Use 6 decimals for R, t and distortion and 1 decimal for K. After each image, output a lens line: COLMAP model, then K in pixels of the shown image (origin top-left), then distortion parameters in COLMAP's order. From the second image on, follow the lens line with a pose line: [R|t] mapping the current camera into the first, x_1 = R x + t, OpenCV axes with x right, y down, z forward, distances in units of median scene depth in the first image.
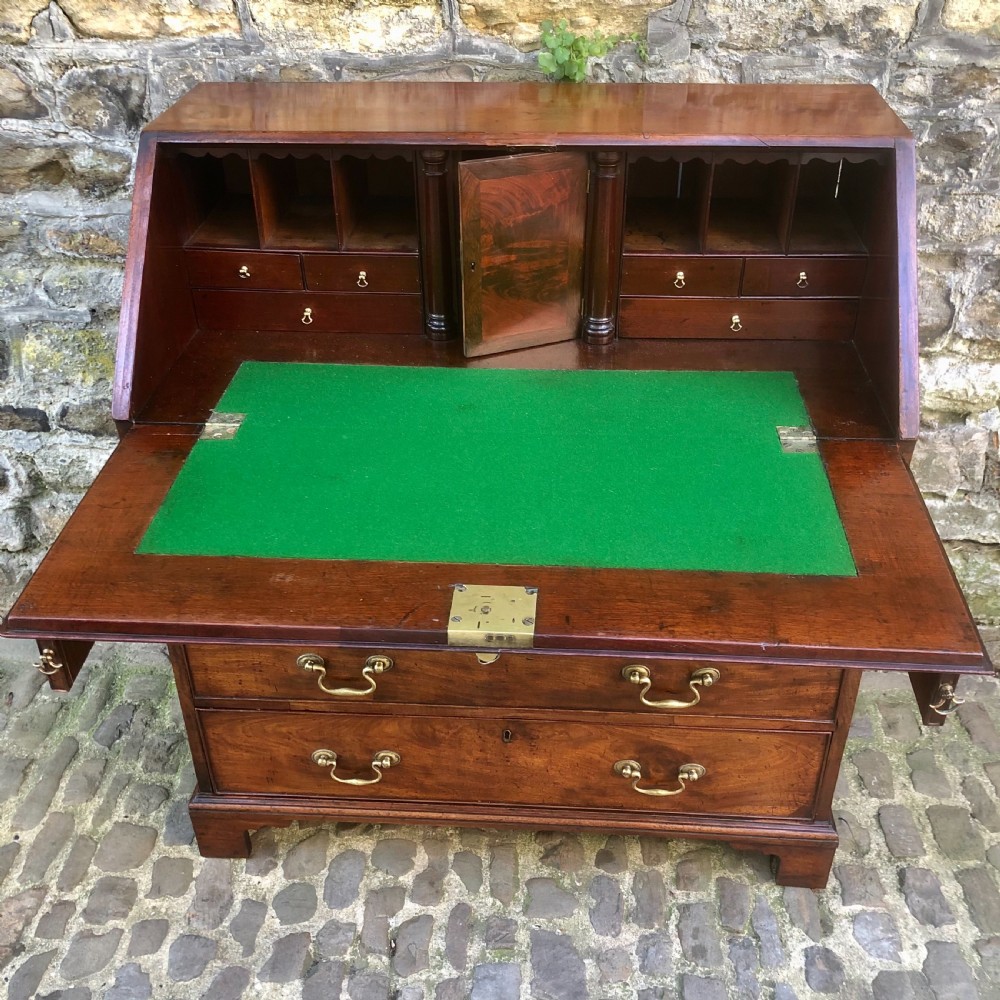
lens RADIAL K [[1099.2, 0, 505.7], [0, 1099.2, 499.3], [0, 0, 1]] dist [0.017594, 0.000000]
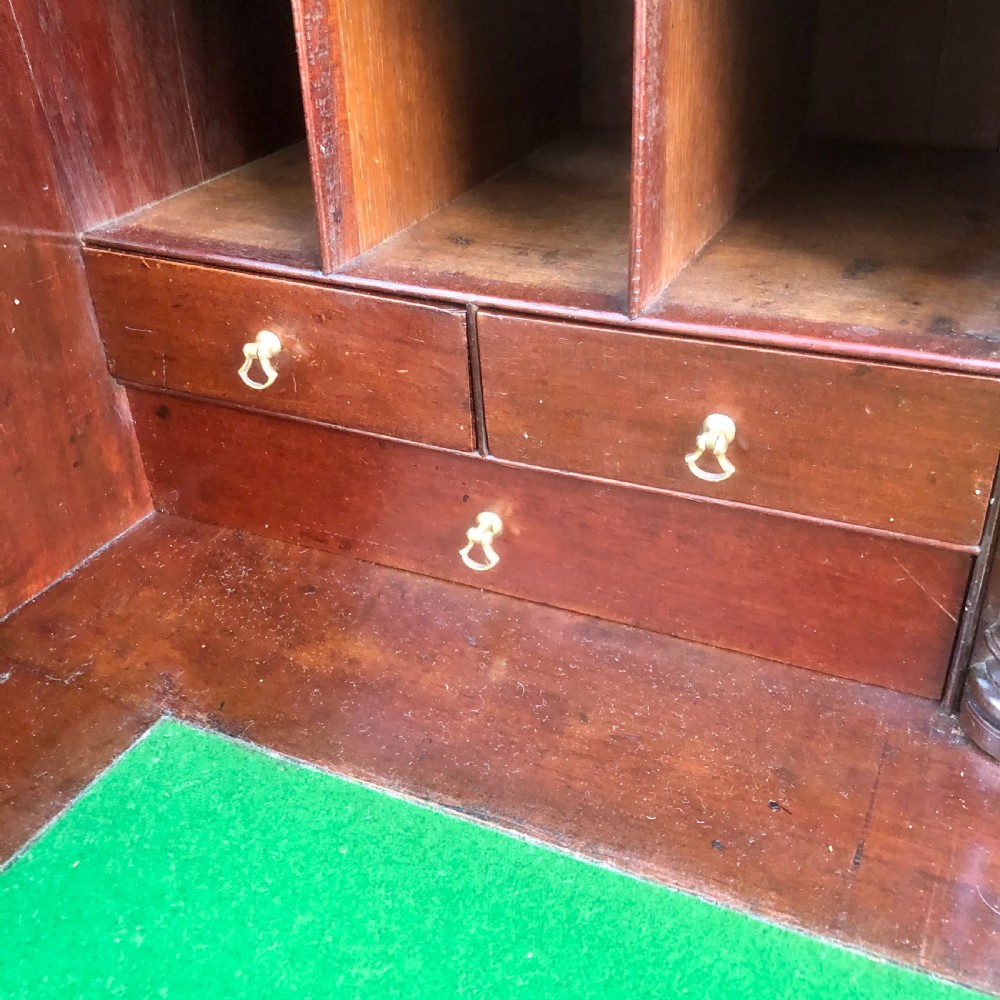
lens RADIAL K [[1099.2, 0, 504.0], [0, 1099.2, 496.2], [0, 0, 1]] dist [0.017594, 0.000000]
pose [[0.930238, 0.160670, -0.329914, -0.087635], [-0.174714, 0.984531, -0.013156, -0.165967], [0.322697, 0.069878, 0.943919, 0.716736]]
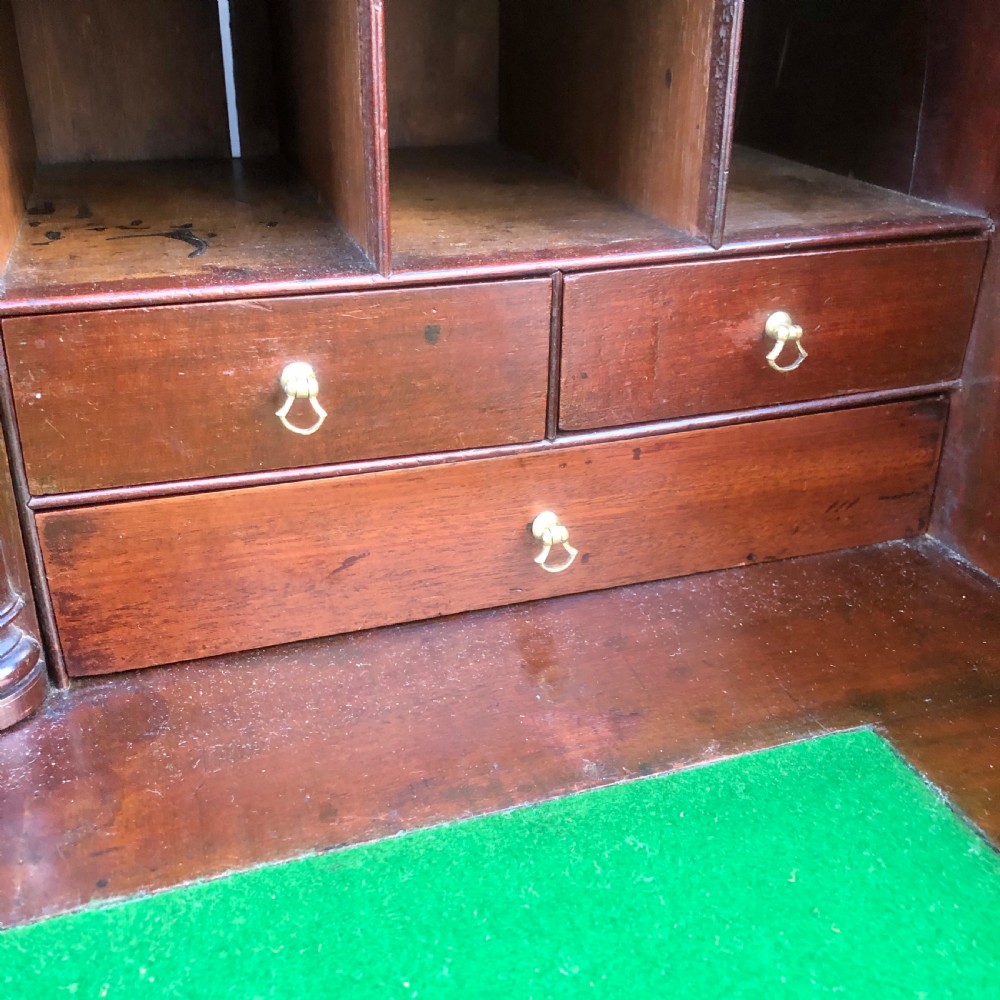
lens RADIAL K [[1099.2, 0, 539.5], [0, 1099.2, 498.2], [0, 0, 1]] dist [0.017594, 0.000000]
pose [[0.924458, -0.149352, 0.350815, 0.110830], [0.191473, 0.977508, -0.088411, -0.136513], [-0.329720, 0.148904, 0.932262, 0.705950]]
